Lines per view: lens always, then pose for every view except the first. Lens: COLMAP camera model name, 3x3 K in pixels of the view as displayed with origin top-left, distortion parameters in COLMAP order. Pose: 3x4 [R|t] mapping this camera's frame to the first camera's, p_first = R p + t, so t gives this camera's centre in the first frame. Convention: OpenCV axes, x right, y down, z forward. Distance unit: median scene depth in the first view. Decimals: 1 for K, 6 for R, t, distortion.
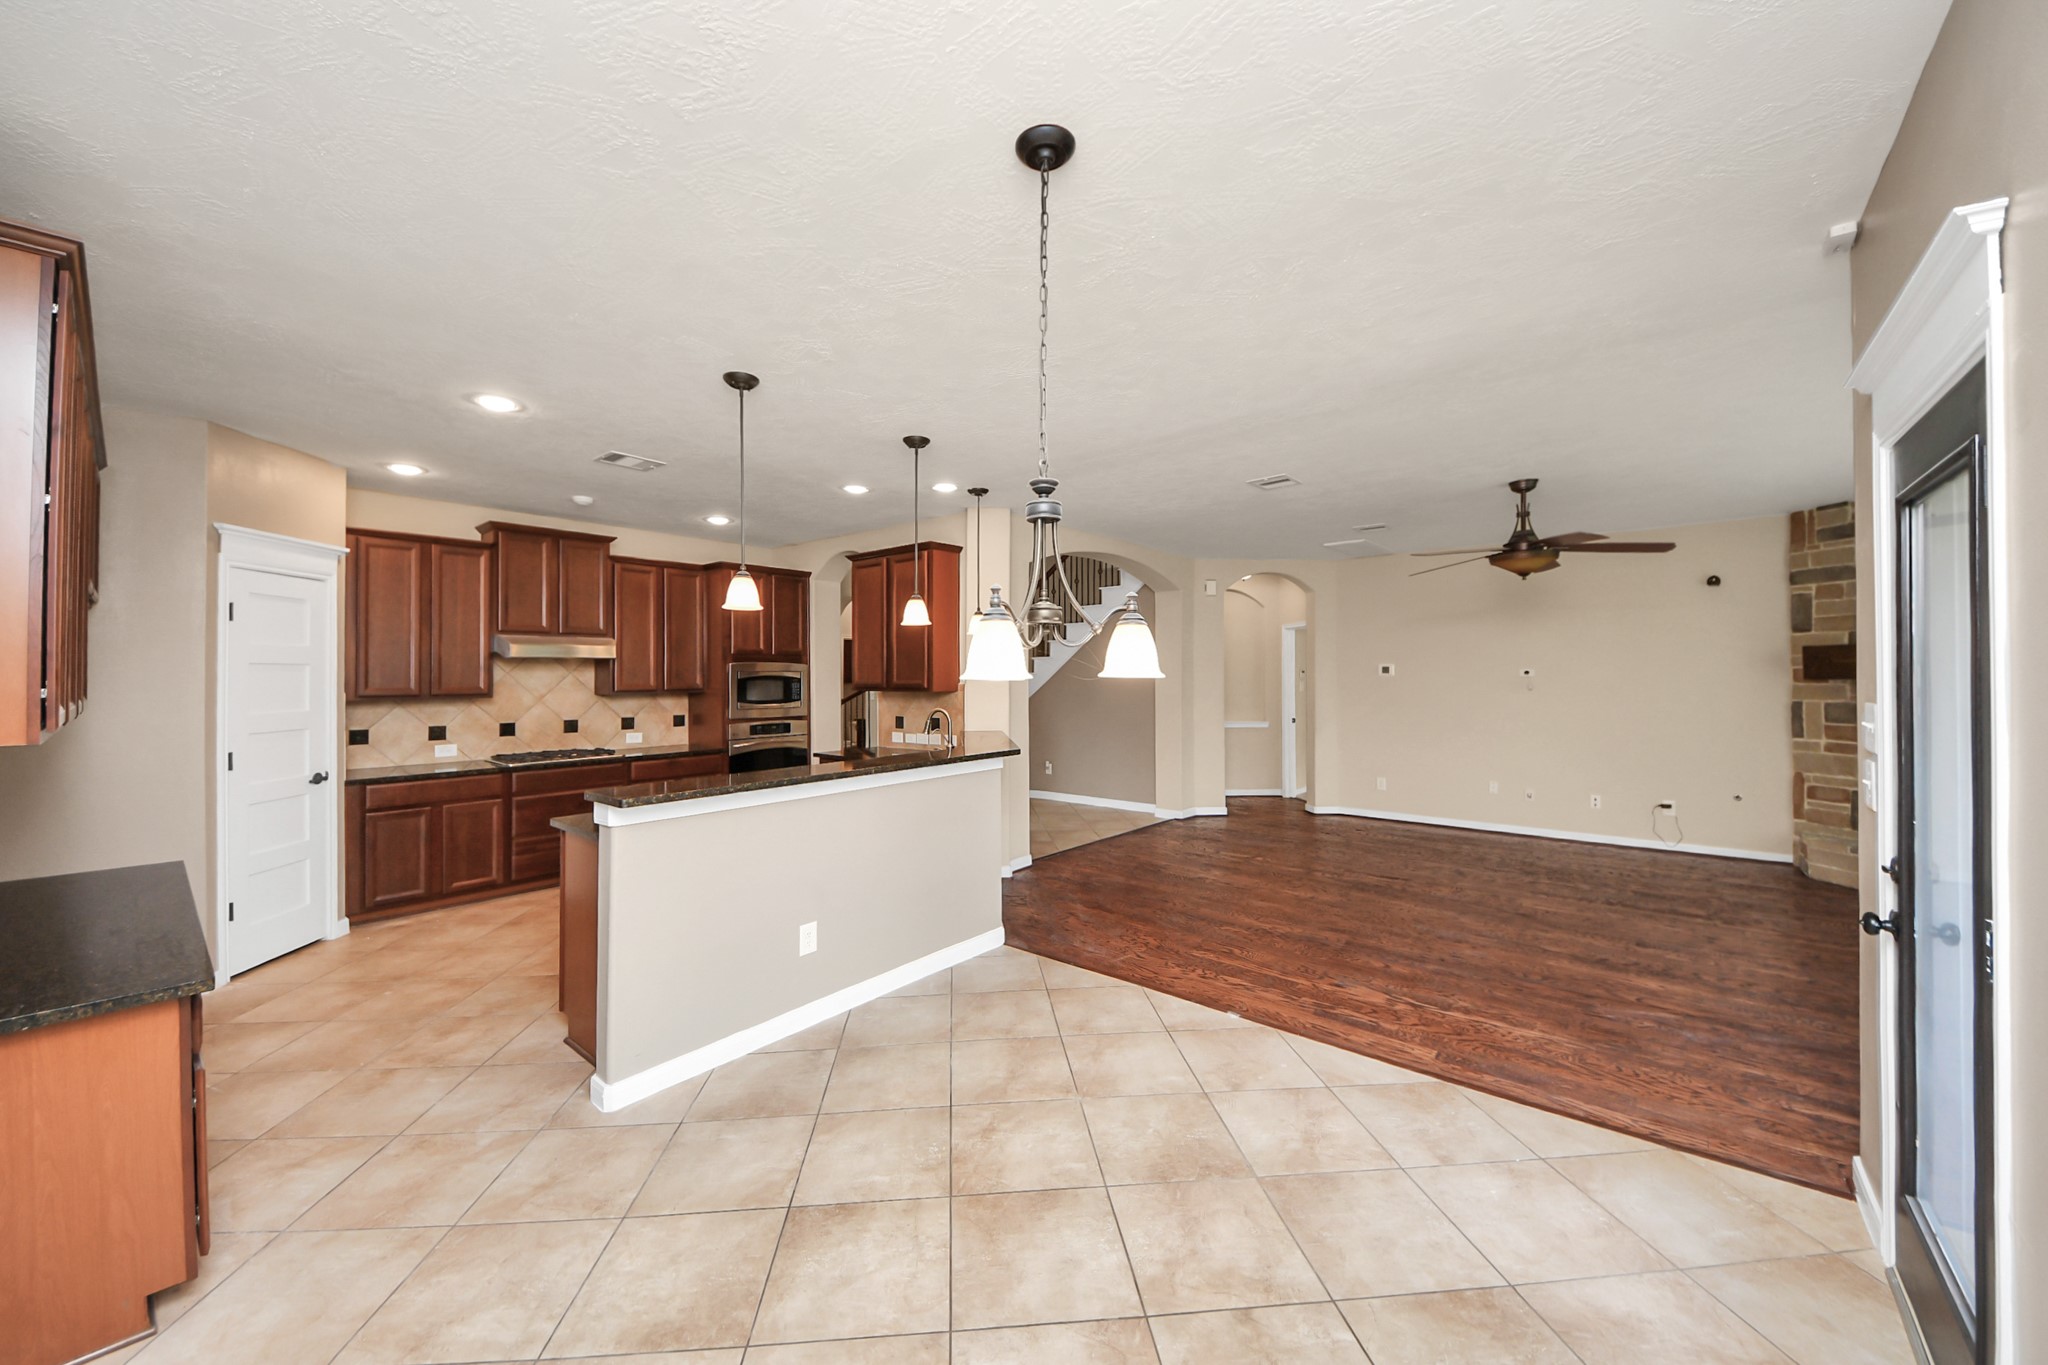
lens RADIAL K [[762.5, 0, 1019.4], [0, 762.5, 672.8], [0, 0, 1]] dist [0.004148, -0.006077]
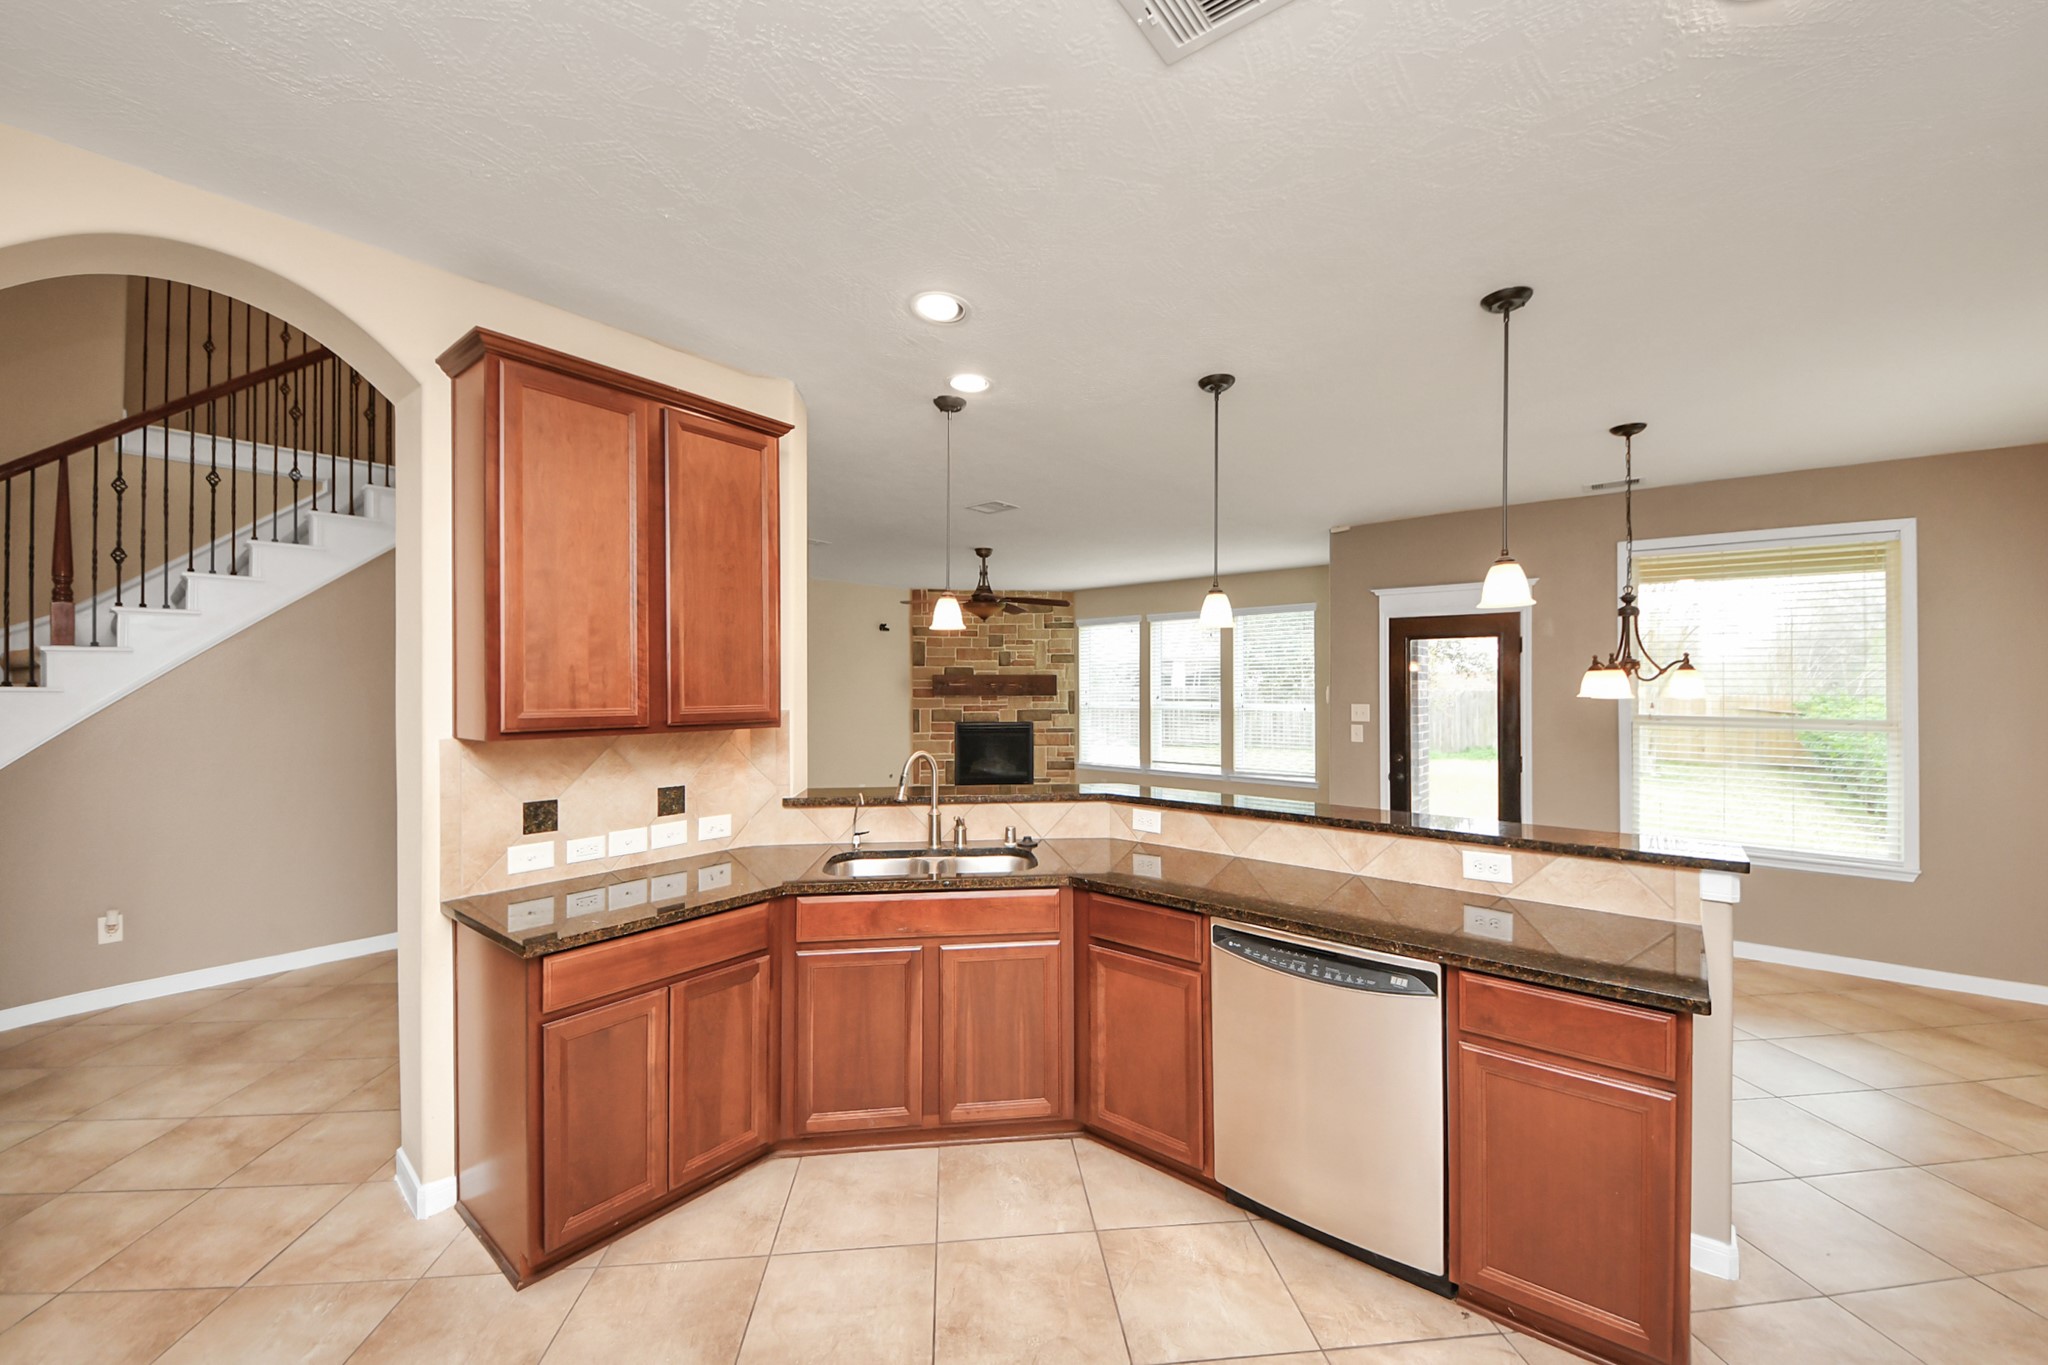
lens RADIAL K [[762.5, 0, 1050.7], [0, 762.5, 691.2], [0, 0, 1]] dist [0.004148, -0.006077]
pose [[-0.042213, 0.001042, 0.999108, -0.622862], [-0.013524, 0.999907, -0.001614, -0.001986], [-0.999017, -0.013580, -0.042195, 0.848032]]
